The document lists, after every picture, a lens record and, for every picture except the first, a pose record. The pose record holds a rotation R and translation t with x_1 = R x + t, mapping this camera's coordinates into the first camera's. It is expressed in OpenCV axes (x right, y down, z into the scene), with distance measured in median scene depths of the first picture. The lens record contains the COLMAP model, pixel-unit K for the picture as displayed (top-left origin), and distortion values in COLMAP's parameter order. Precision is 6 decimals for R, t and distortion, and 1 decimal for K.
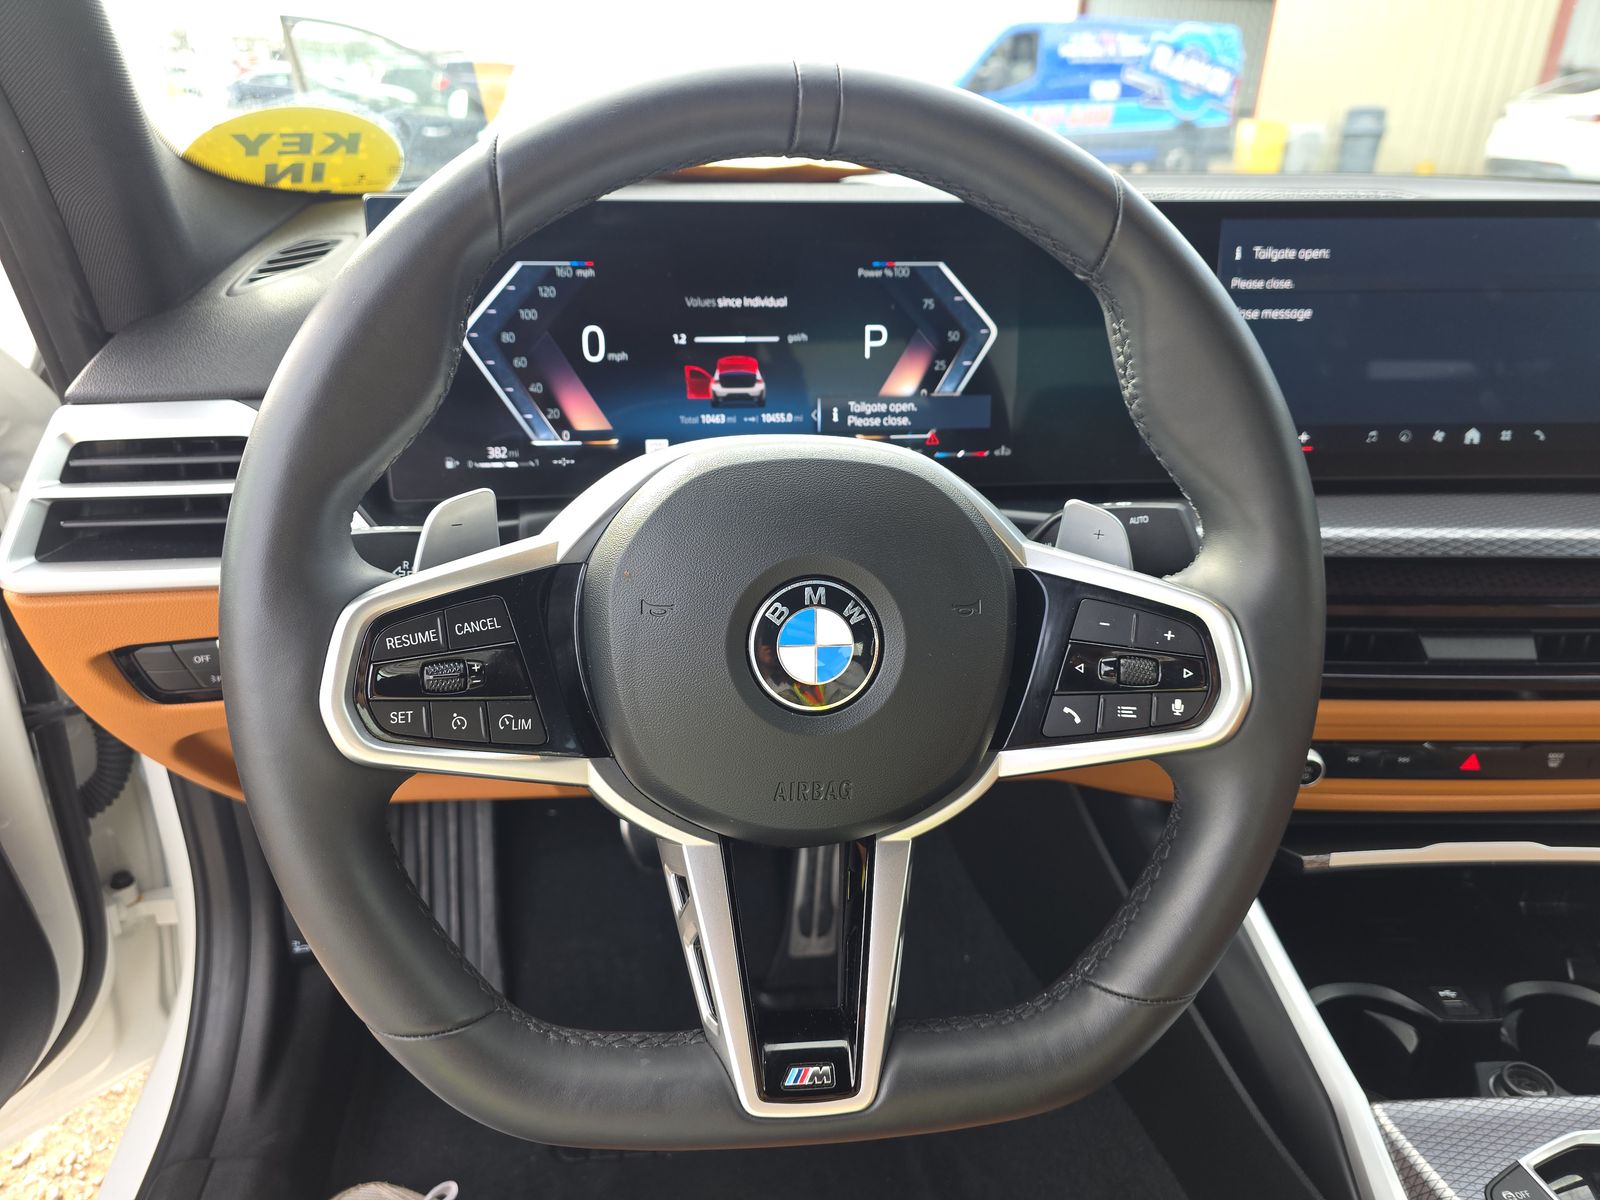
lens RADIAL K [[1057.9, 0, 800.0], [0, 1057.9, 600.0], [0, 0, 1]] dist [0.001017, -0.000779]
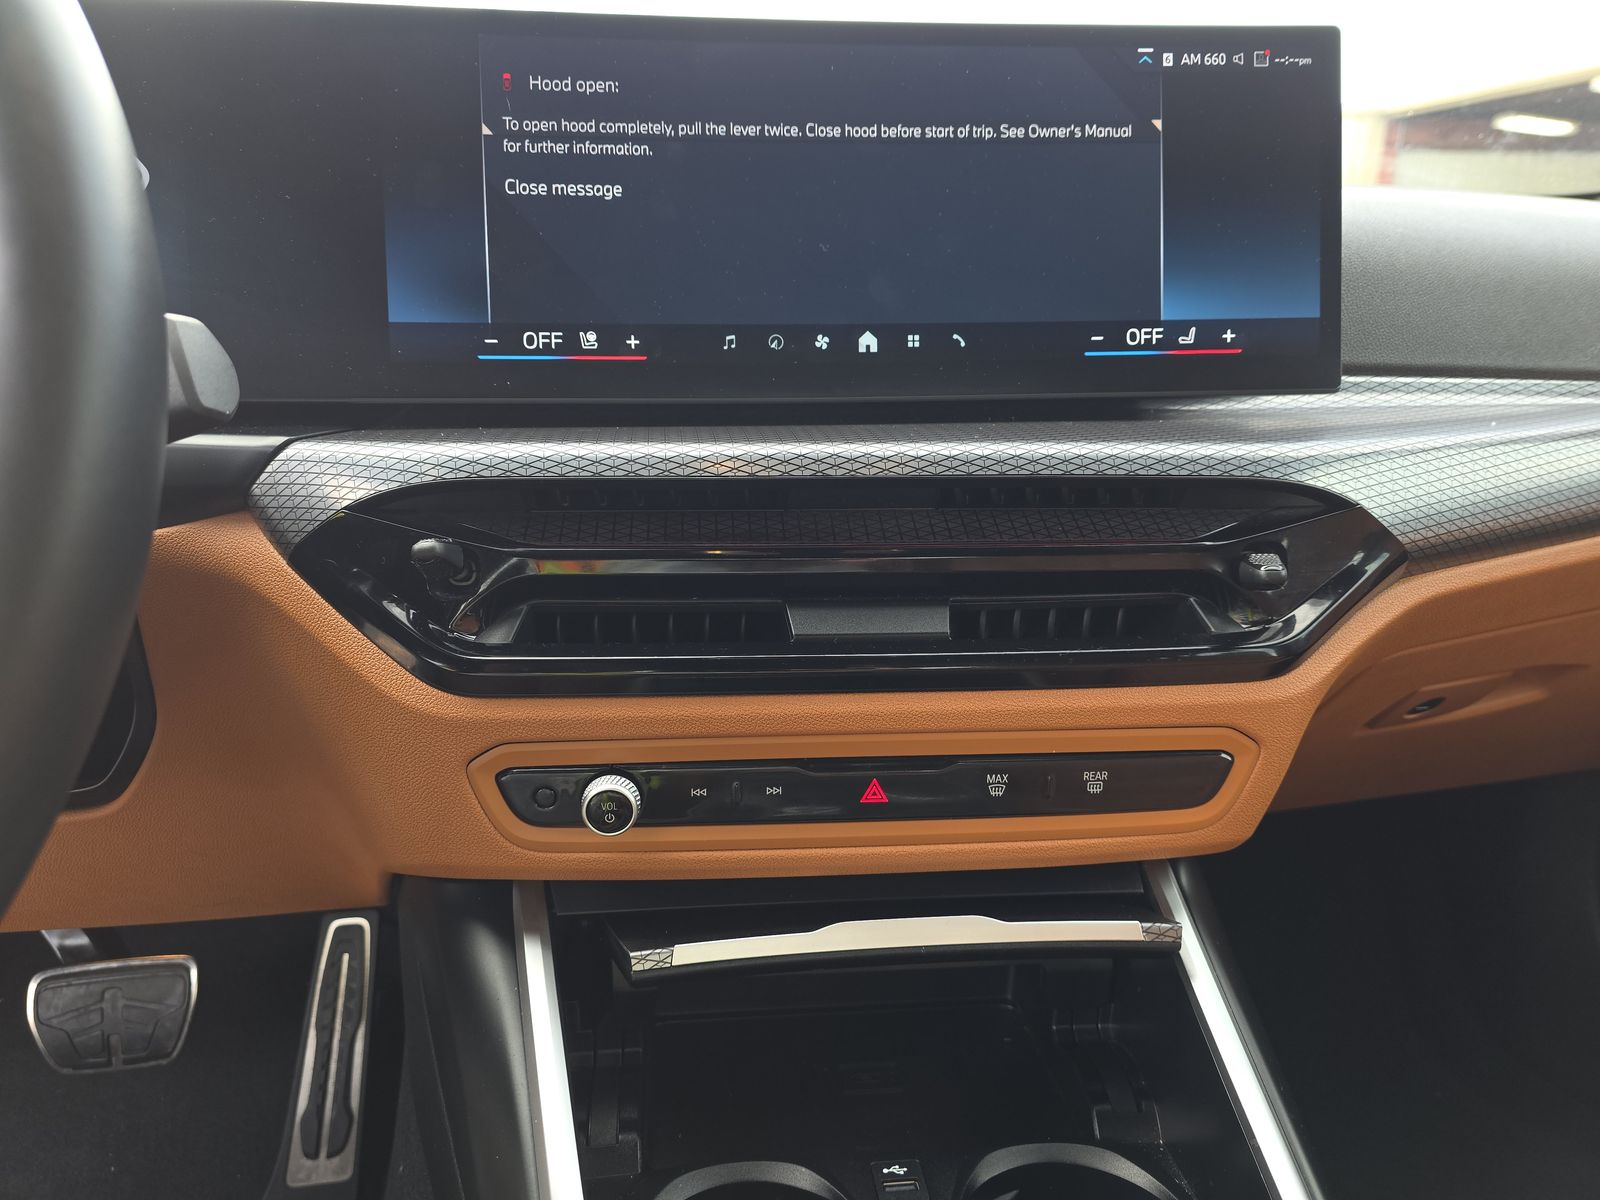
lens RADIAL K [[1088.6, 0, 800.0], [0, 1088.6, 600.0], [0, 0, 1]] dist [-0.024358, -0.001059]
pose [[0.997525, -0.018029, 0.067960, 0.536561], [0.030725, 0.981168, -0.190695, 0.161399], [-0.063242, 0.192311, 0.979294, 0.305438]]
